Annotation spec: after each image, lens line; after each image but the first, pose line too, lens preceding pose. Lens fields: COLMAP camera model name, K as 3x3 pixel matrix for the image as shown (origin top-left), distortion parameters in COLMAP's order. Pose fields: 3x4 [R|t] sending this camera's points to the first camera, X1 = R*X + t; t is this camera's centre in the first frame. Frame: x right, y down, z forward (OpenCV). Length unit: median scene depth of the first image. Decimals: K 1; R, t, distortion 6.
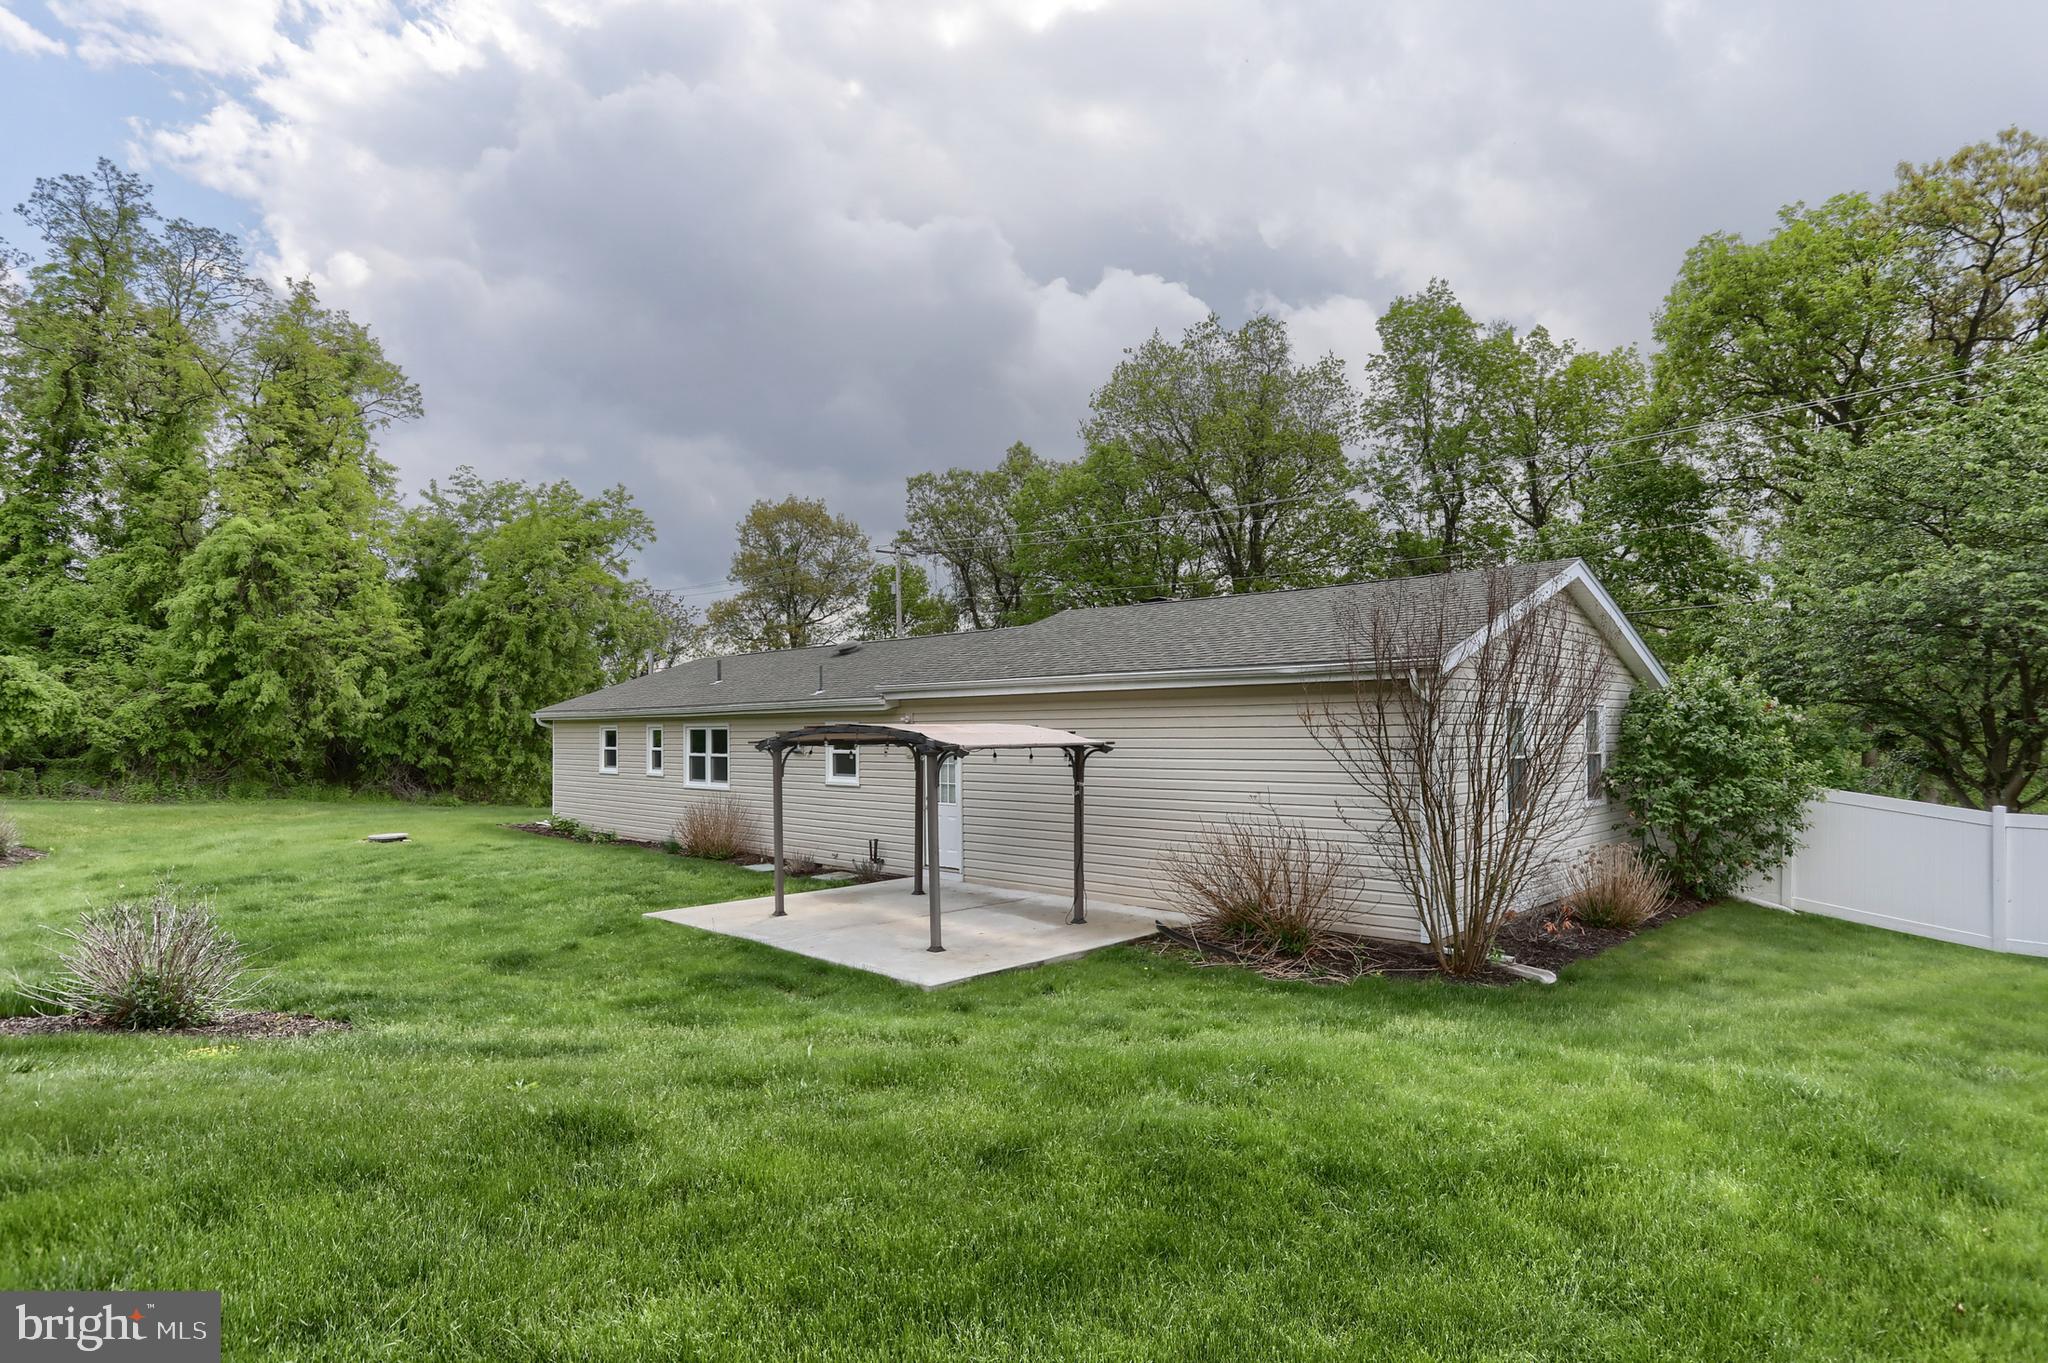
lens RADIAL K [[1092.5, 0, 1007.1], [0, 1092.5, 739.0], [0, 0, 1]] dist [0.001829, 0.002208]
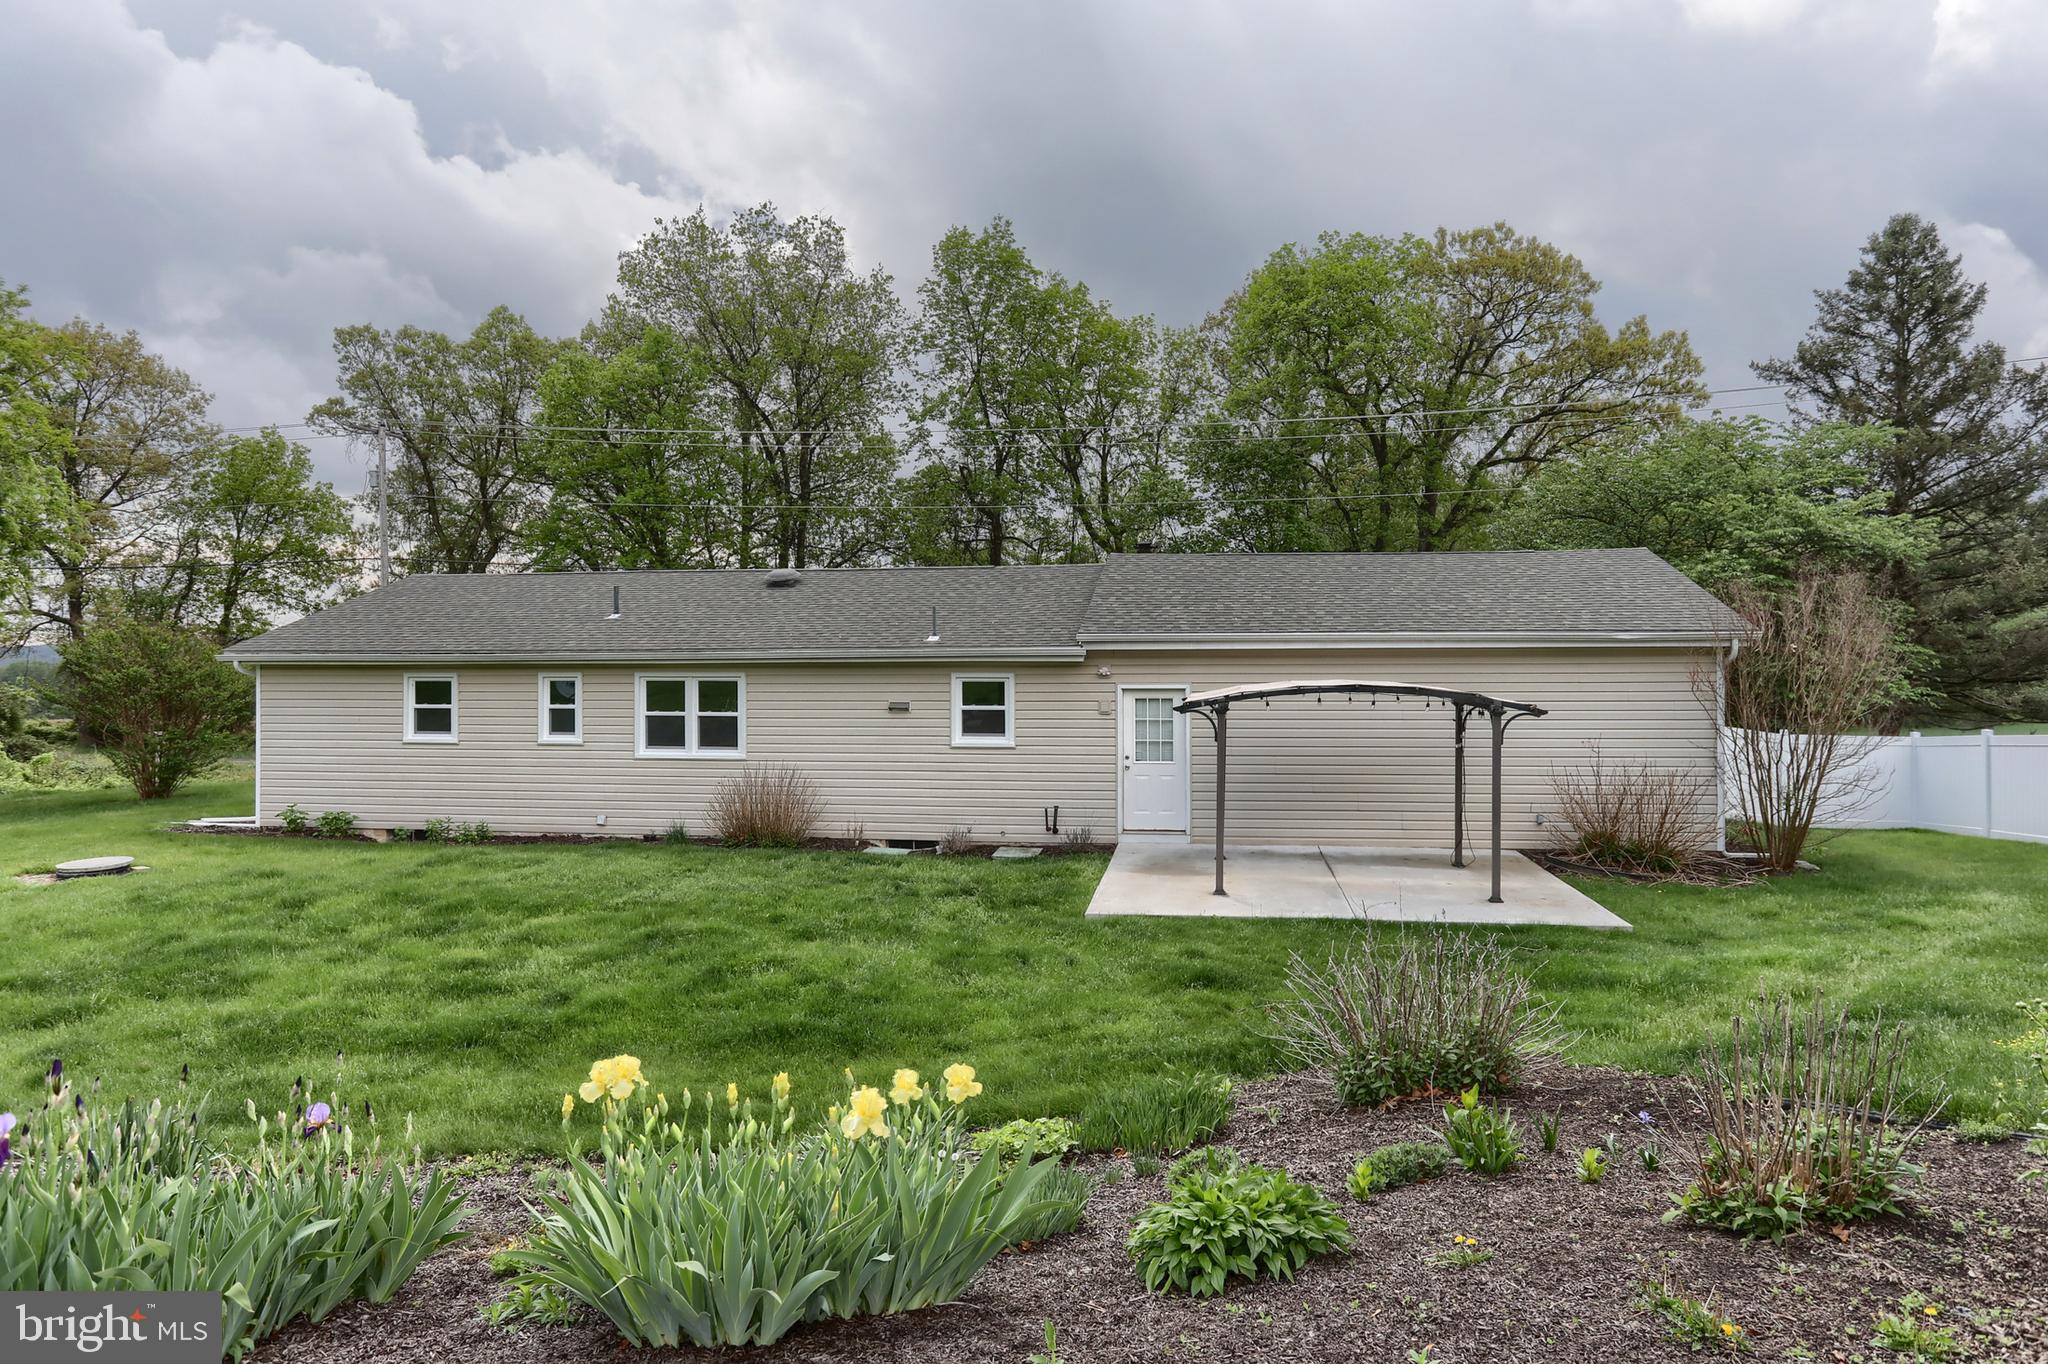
lens RADIAL K [[1219.7, 0, 1024.0], [0, 1219.7, 682.0], [0, 0, 1]] dist [-0.046185, 0.030264]
pose [[0.815008, -0.009860, 0.579366, -0.343006], [0.004254, 0.999930, 0.011035, -0.009387], [-0.579434, -0.006529, 0.814993, 0.107694]]
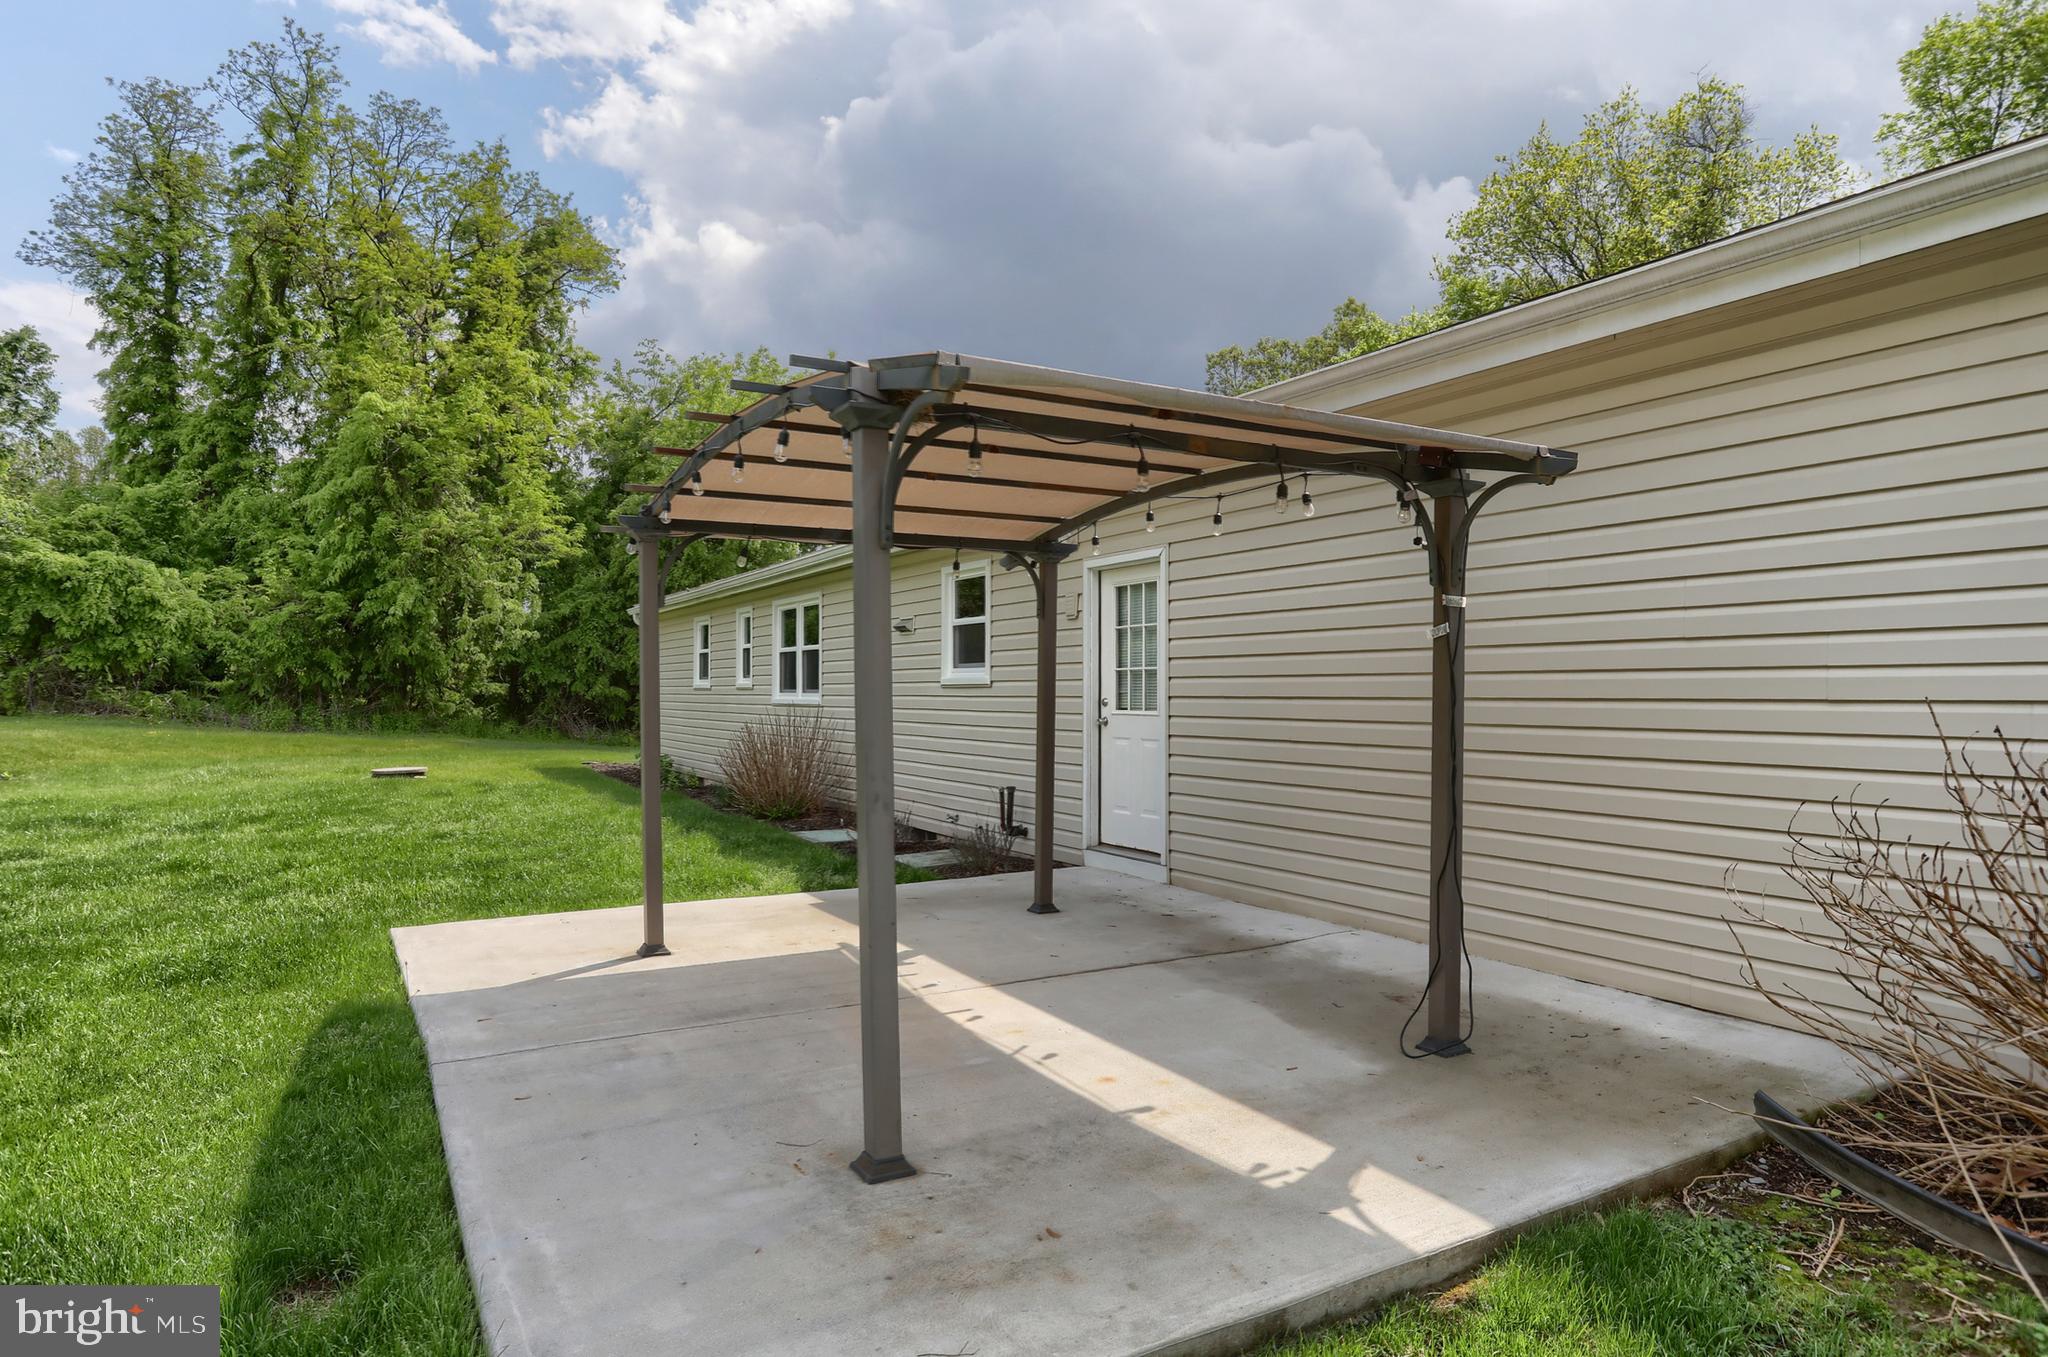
lens RADIAL K [[1197.9, 0, 1014.8], [0, 1197.9, 691.0], [0, 0, 1]] dist [-0.054441, 0.051794]
pose [[0.963968, 0.005703, -0.265958, 0.013145], [-0.007834, 0.999945, -0.006951, 0.025026], [0.265904, 0.008784, 0.963959, 0.230315]]
